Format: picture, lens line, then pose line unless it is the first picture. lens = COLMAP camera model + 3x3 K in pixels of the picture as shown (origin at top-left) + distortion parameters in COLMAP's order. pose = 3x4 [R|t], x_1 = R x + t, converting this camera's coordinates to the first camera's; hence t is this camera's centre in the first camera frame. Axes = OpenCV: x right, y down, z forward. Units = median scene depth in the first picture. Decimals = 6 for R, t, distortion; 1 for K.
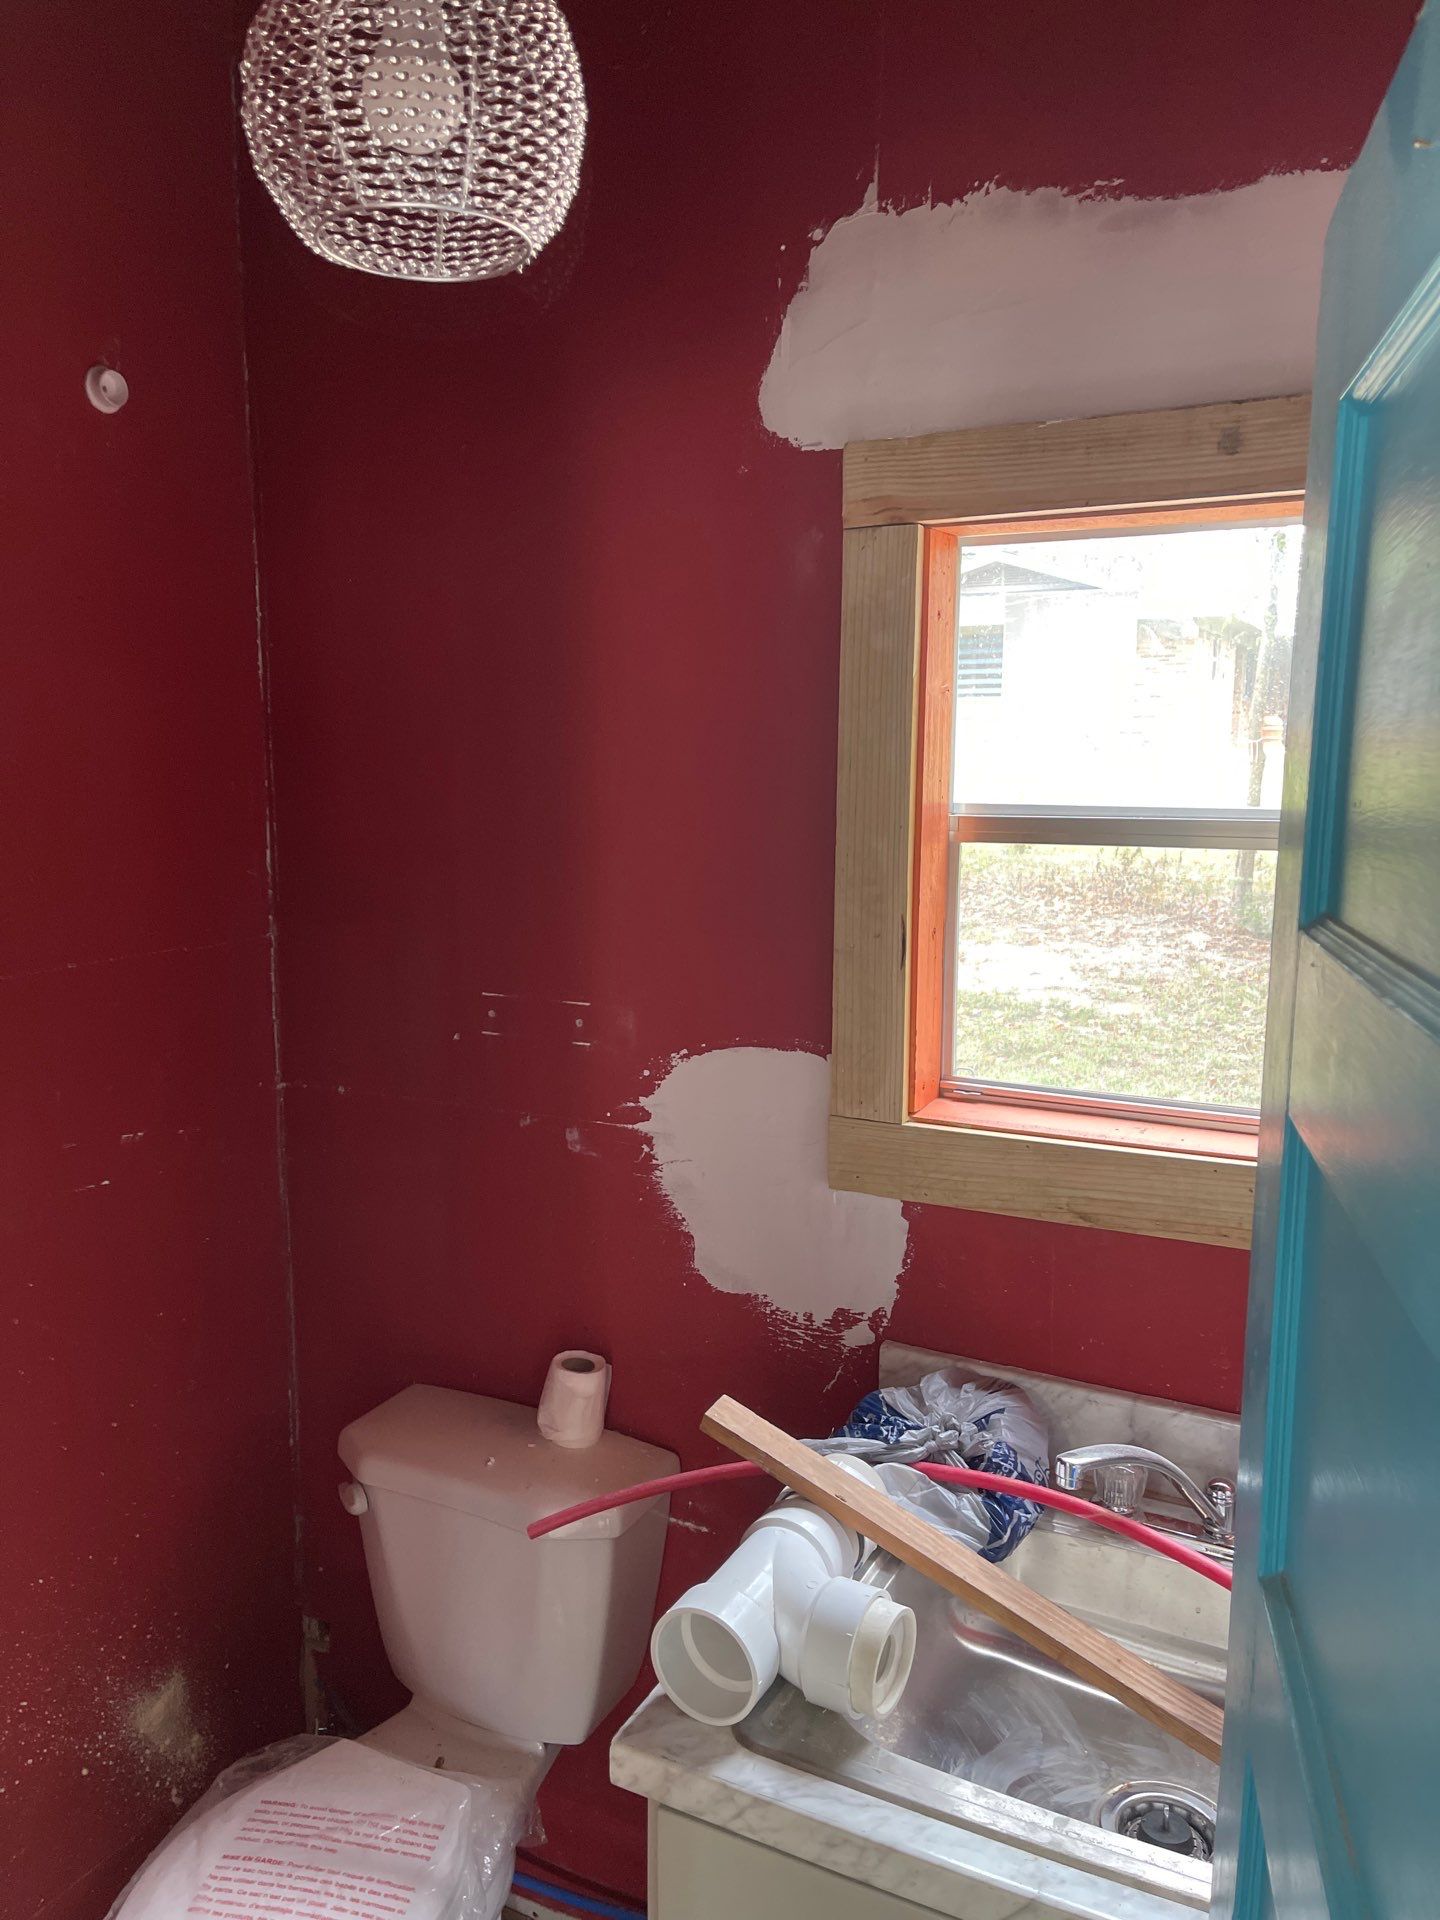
lens RADIAL K [[1447.2, 0, 719.4], [0, 1447.2, 960.1], [0, 0, 1]] dist [0.068467, -0.088400]
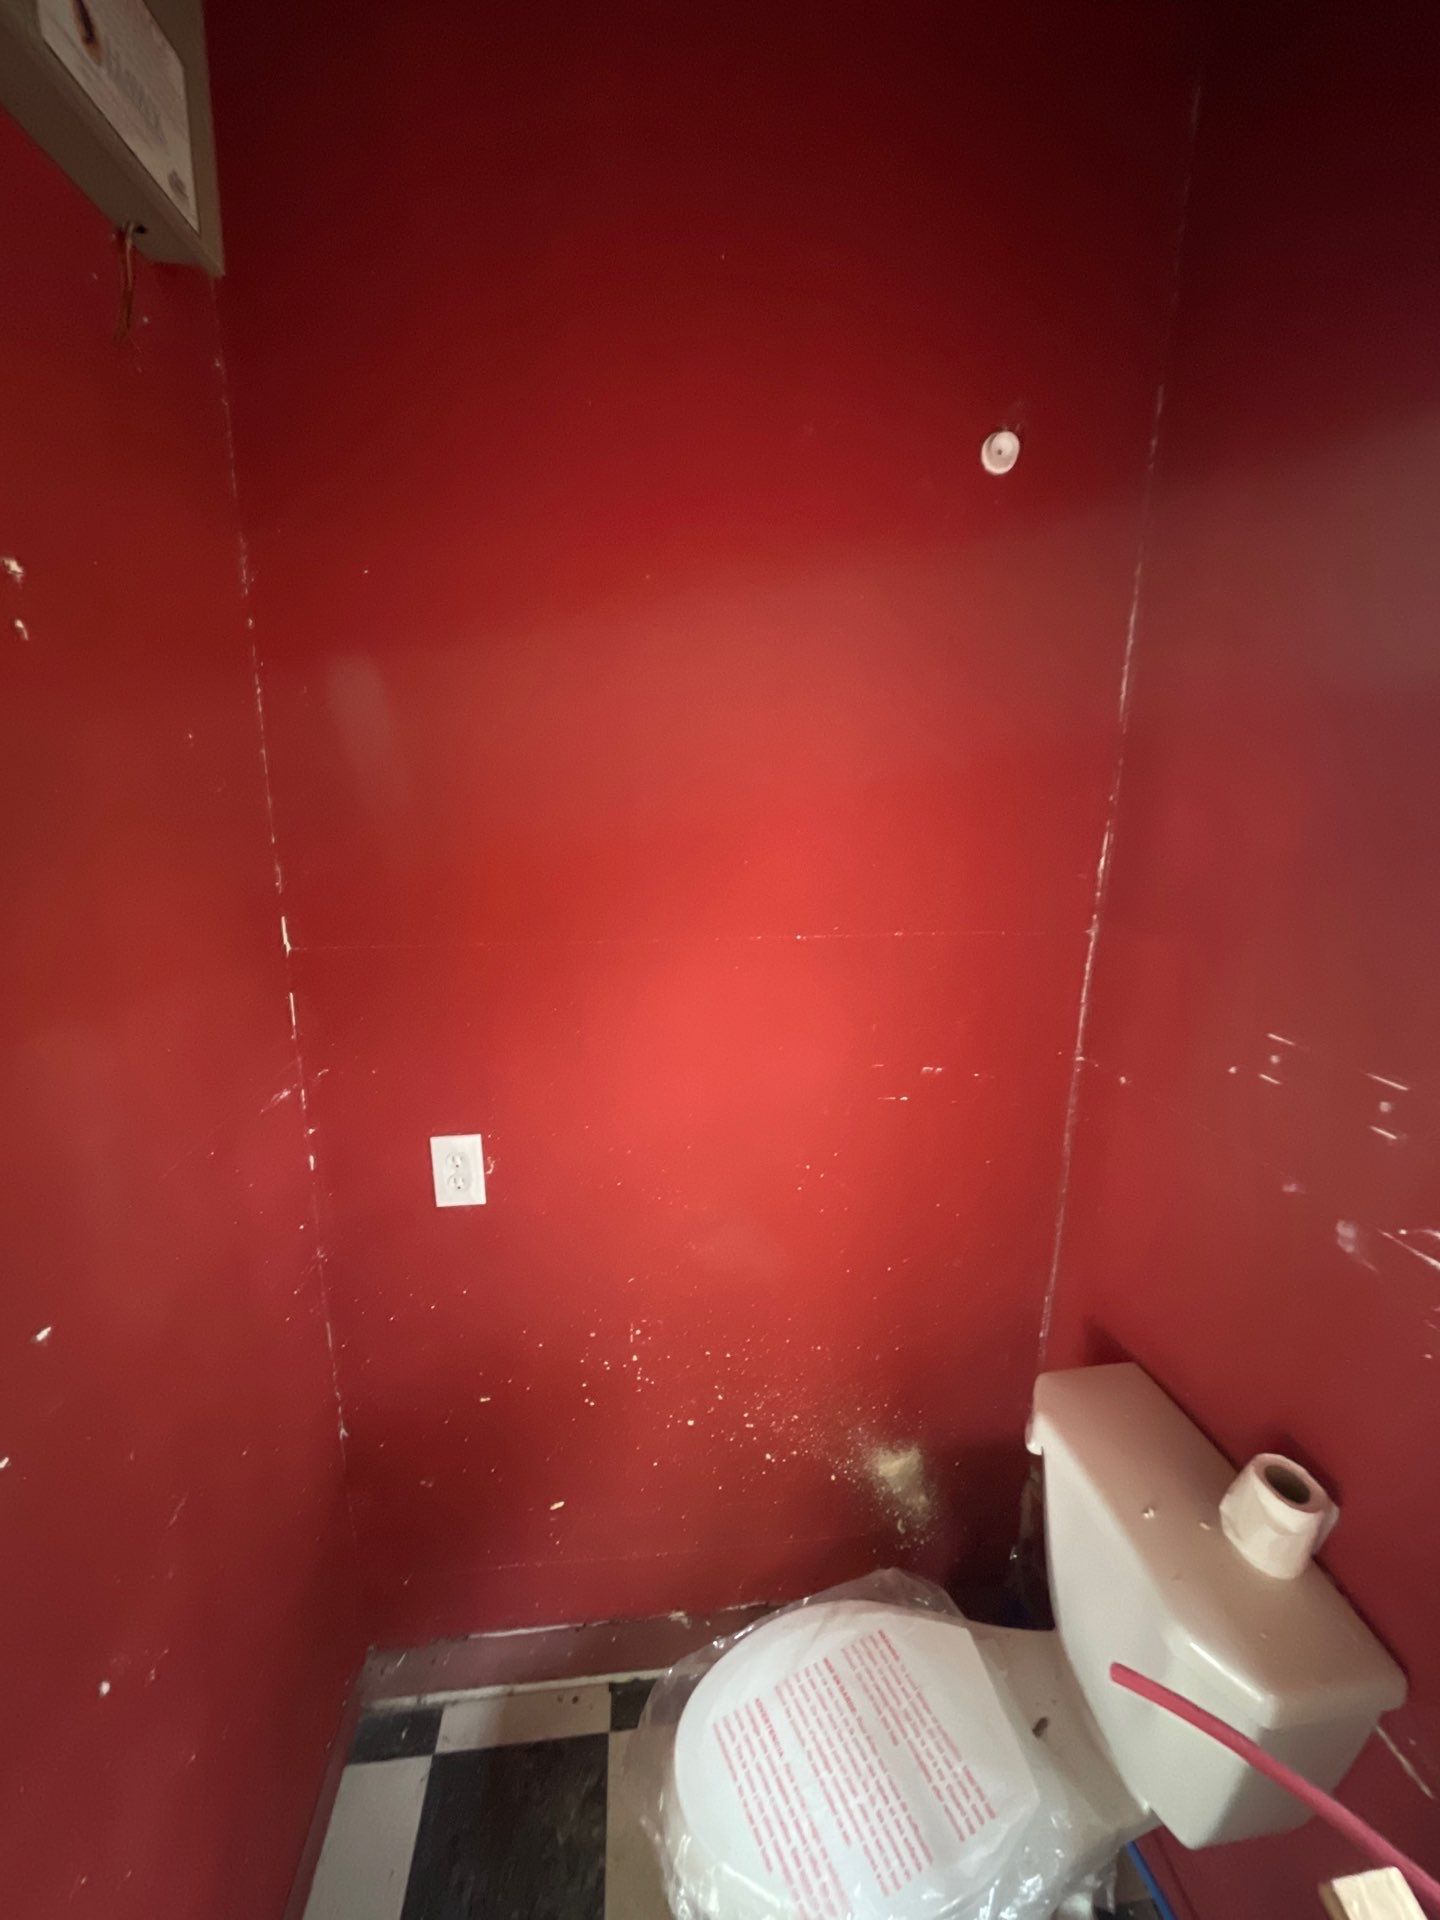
lens RADIAL K [[769.7, 0, 708.2], [0, 769.7, 957.4], [0, 0, 1]] dist [-0.002811, -0.000058]
pose [[0.561399, 0.187493, -0.806025, 0.019149], [-0.129491, 0.981901, 0.138213, -0.048188], [0.817351, 0.026781, 0.575517, 0.460185]]
